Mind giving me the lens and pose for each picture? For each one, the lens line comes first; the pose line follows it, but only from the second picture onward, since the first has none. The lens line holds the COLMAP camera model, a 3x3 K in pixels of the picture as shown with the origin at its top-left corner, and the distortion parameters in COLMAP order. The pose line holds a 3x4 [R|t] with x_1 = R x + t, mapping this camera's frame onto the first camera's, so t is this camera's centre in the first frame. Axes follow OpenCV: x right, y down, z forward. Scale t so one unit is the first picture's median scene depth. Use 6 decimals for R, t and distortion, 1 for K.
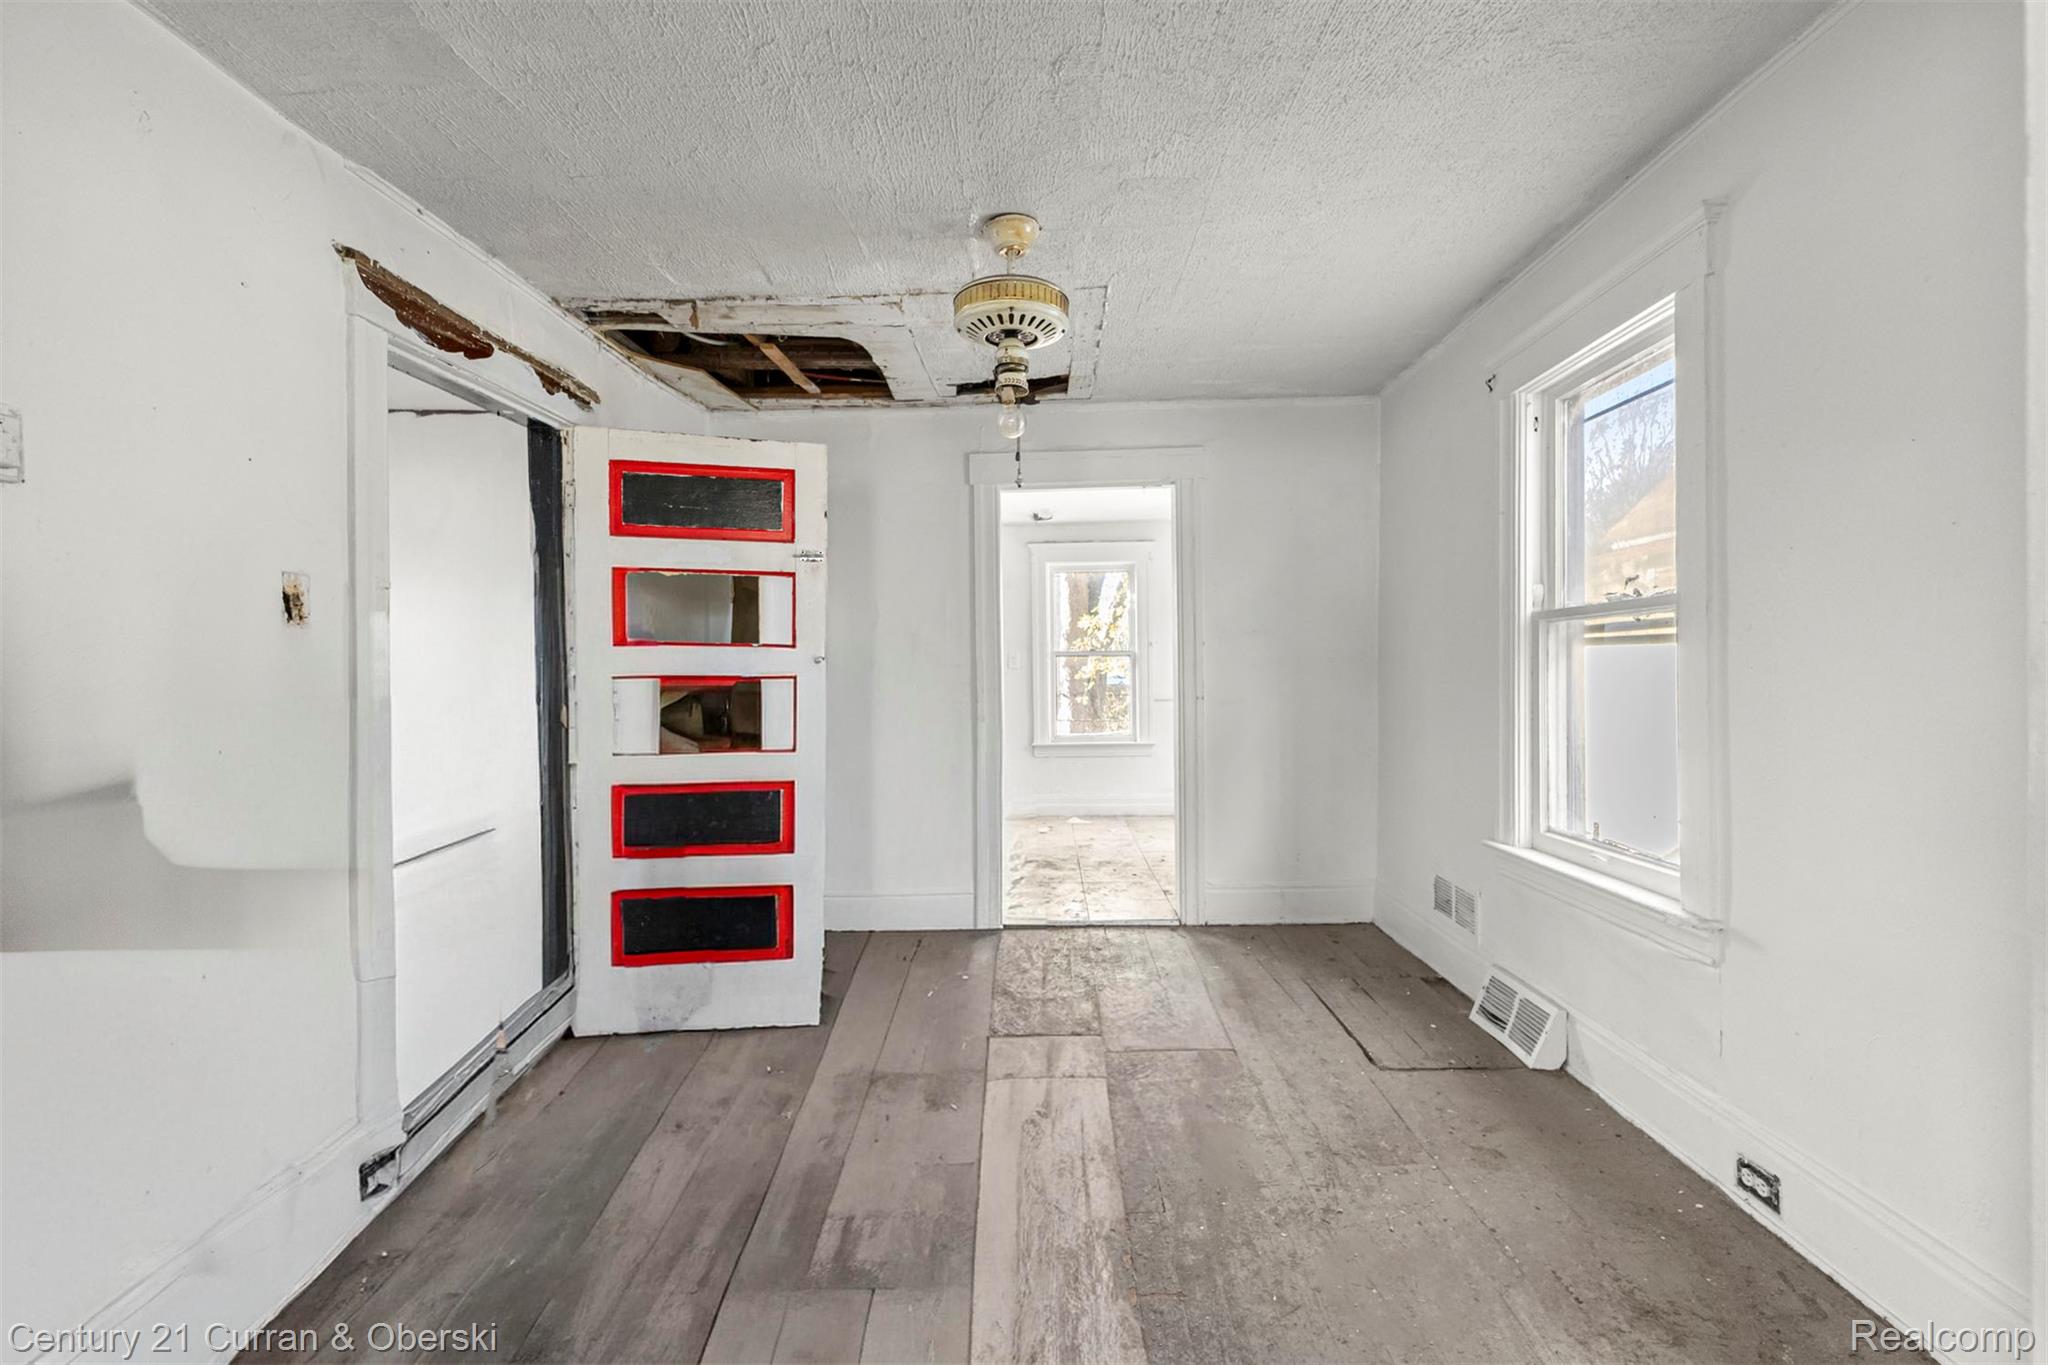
lens RADIAL K [[904.5, 0, 1014.0], [0, 904.5, 687.3], [0, 0, 1]] dist [0.000442, 0.000021]
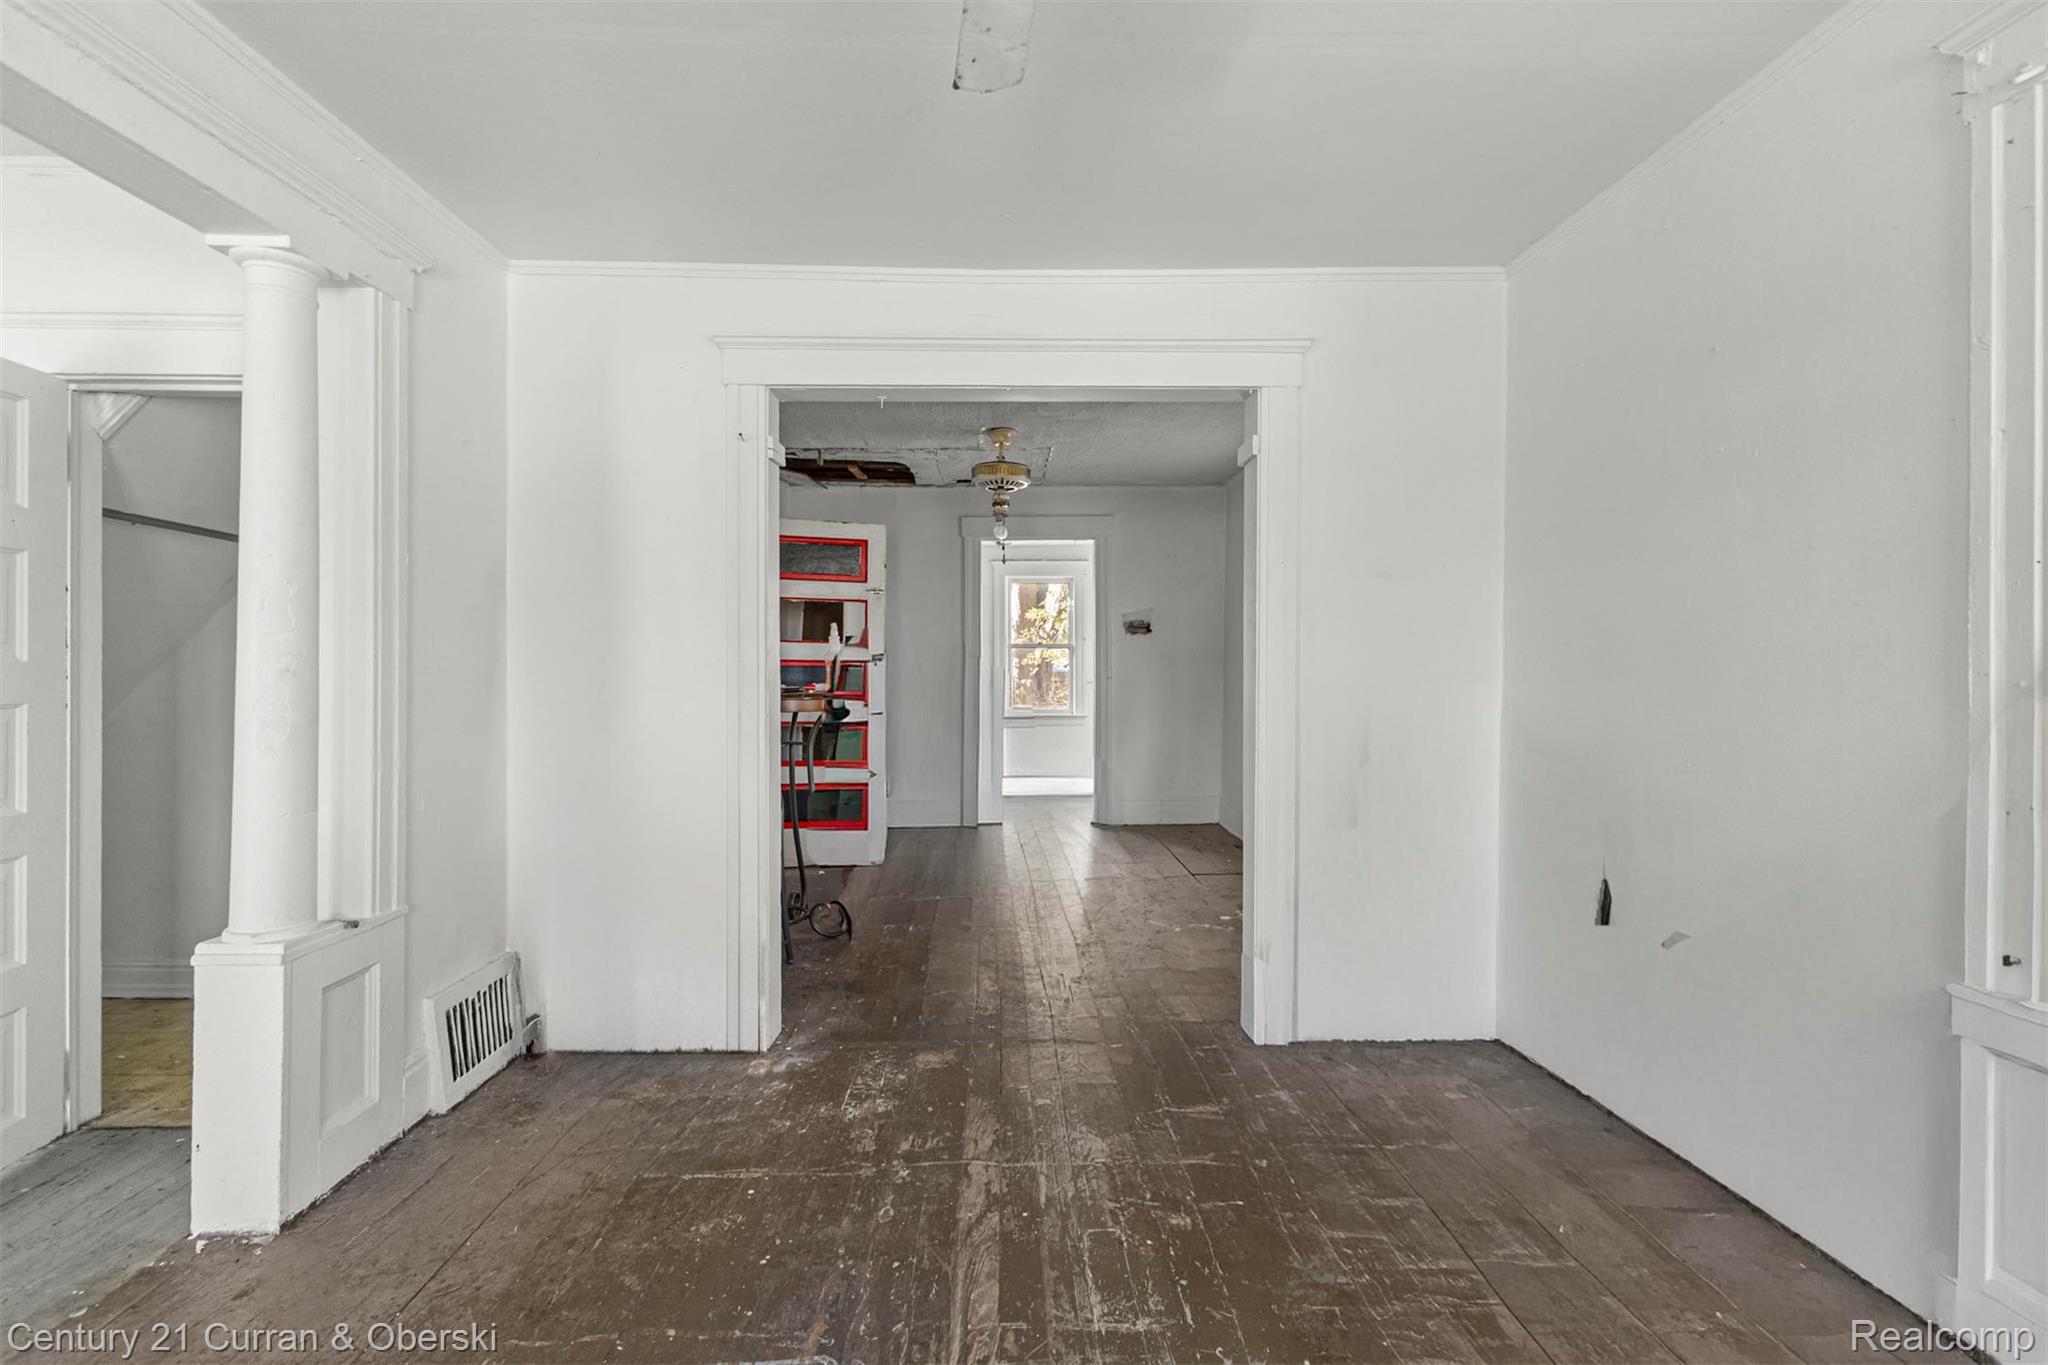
lens RADIAL K [[904.5, 0, 1024.6], [0, 904.5, 671.5], [0, 0, 1]] dist [0.000442, 0.000021]
pose [[0.997421, 0.009453, 0.071152, -0.063470], [-0.009189, 0.999950, -0.004039, 0.010877], [-0.071186, 0.003375, 0.997457, -0.689732]]
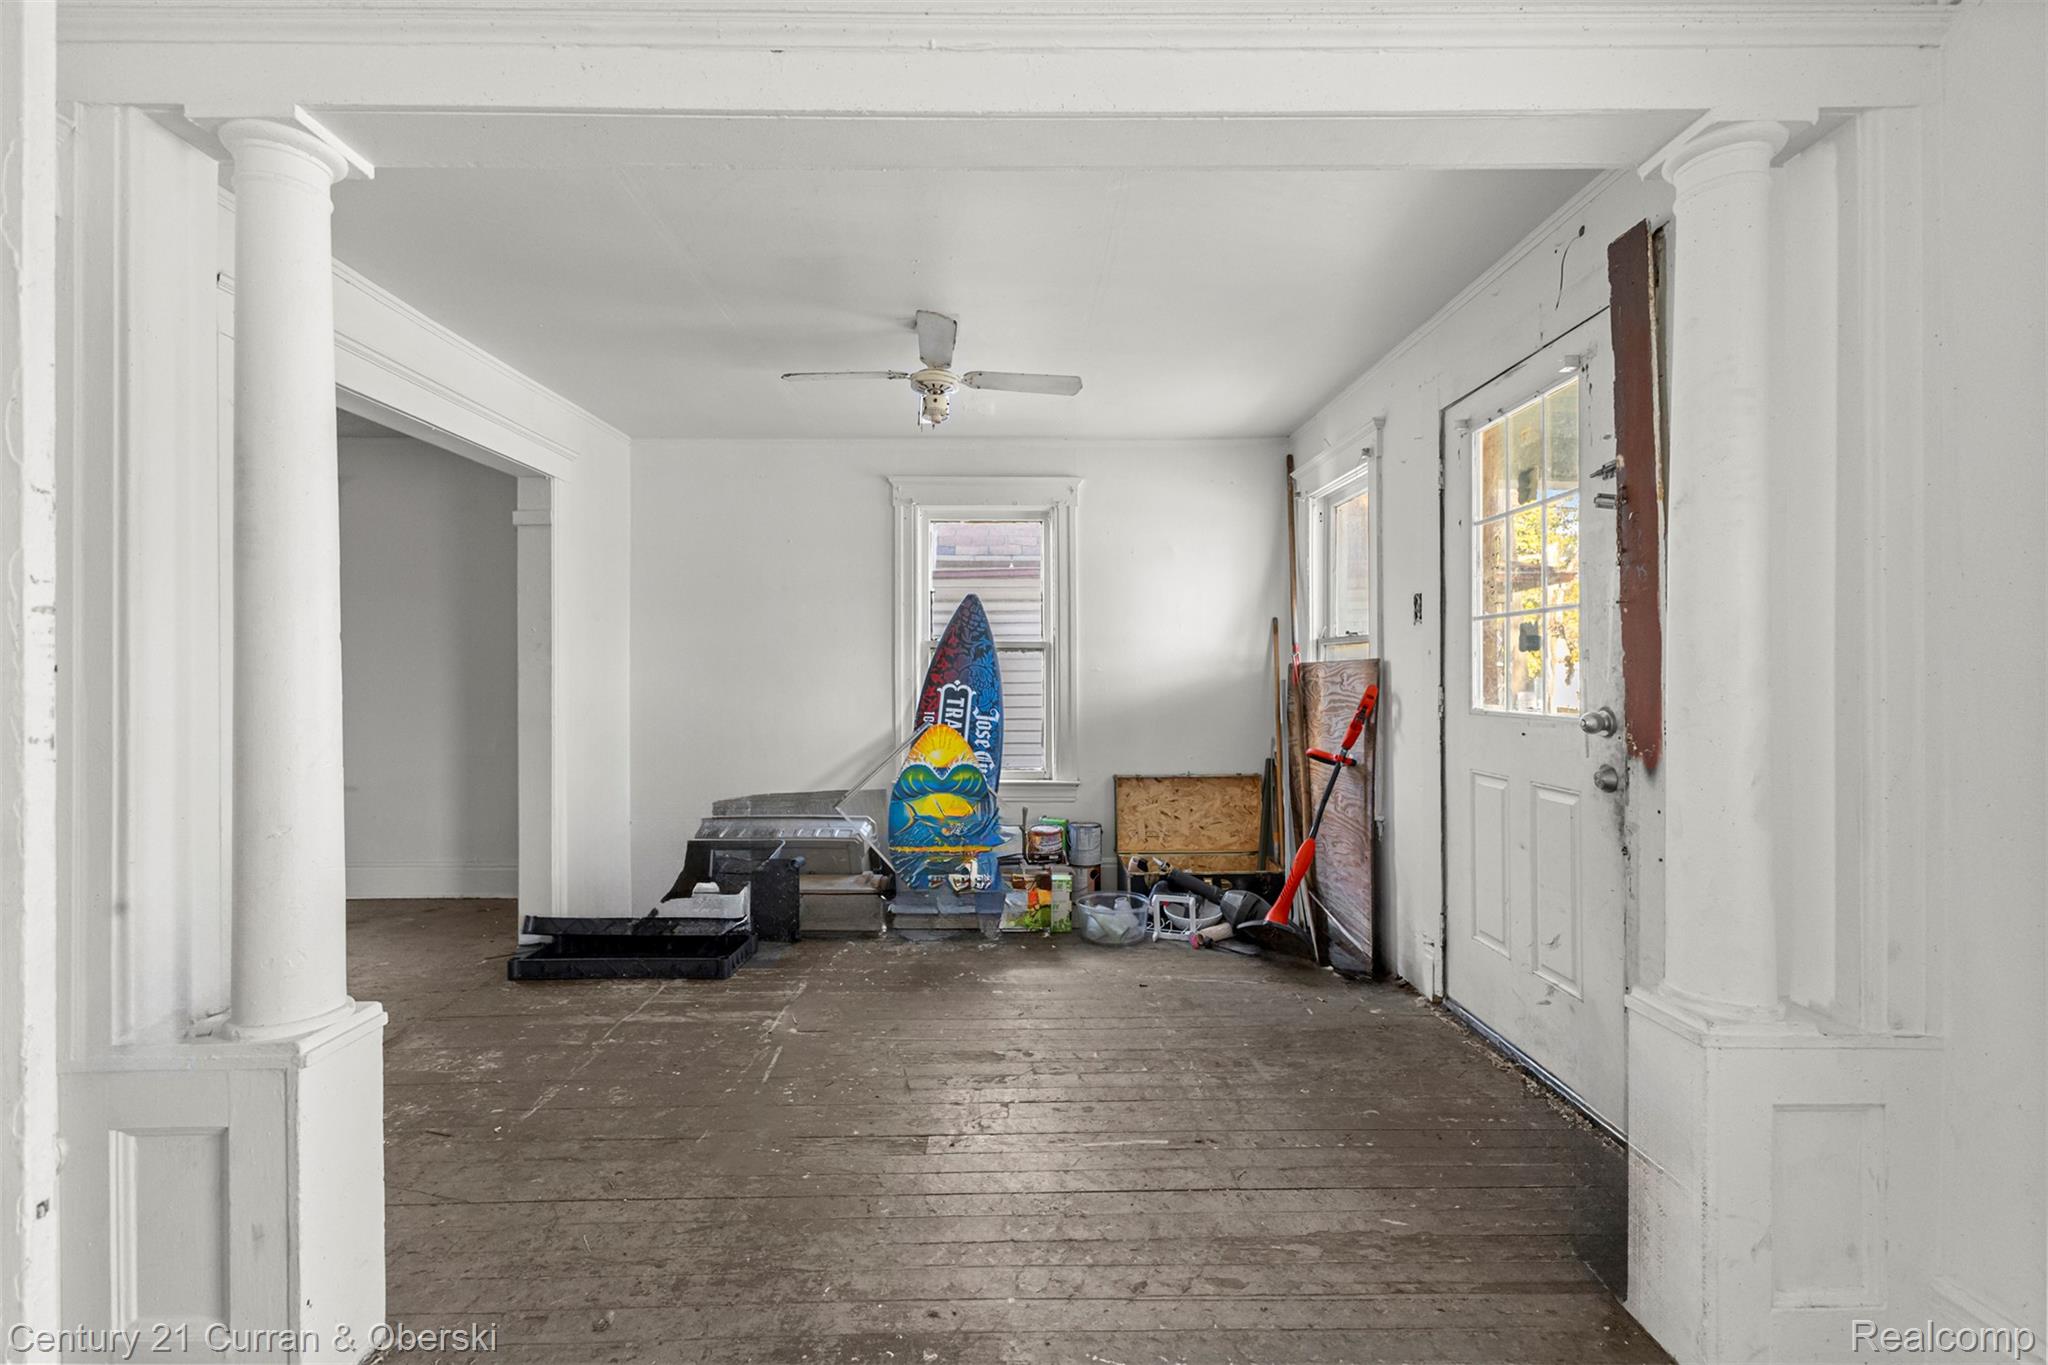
lens RADIAL K [[904.5, 0, 1030.0], [0, 904.5, 675.1], [0, 0, 1]] dist [0.000442, 0.000021]
pose [[-0.058512, 0.003904, 0.998279, -1.002700], [0.013691, 0.999901, -0.003108, 0.008324], [-0.998193, 0.013485, -0.058560, -0.418745]]
